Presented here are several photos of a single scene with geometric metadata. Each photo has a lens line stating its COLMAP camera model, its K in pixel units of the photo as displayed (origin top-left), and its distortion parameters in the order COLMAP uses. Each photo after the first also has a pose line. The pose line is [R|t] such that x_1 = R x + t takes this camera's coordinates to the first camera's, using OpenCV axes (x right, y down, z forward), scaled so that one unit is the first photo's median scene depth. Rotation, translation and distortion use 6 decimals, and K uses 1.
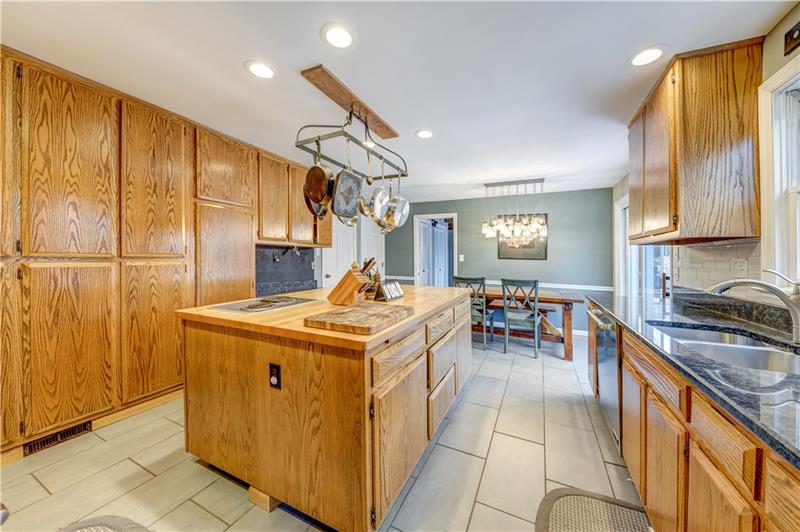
lens RADIAL K [[294.1, 0, 399.5], [0, 294.1, 269.4], [0, 0, 1]] dist [0.000416, 0.000022]
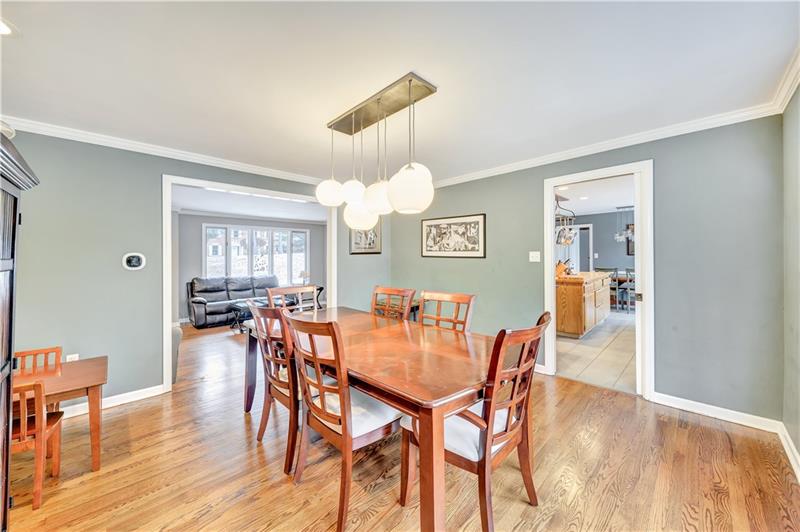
lens RADIAL K [[294.1, 0, 399.5], [0, 294.1, 269.4], [0, 0, 1]] dist [0.000416, 0.000022]
pose [[0.940205, -0.008315, -0.340508, -0.265225], [0.011071, 0.999920, 0.006154, 0.009337], [0.340430, -0.009555, 0.940221, -0.861021]]
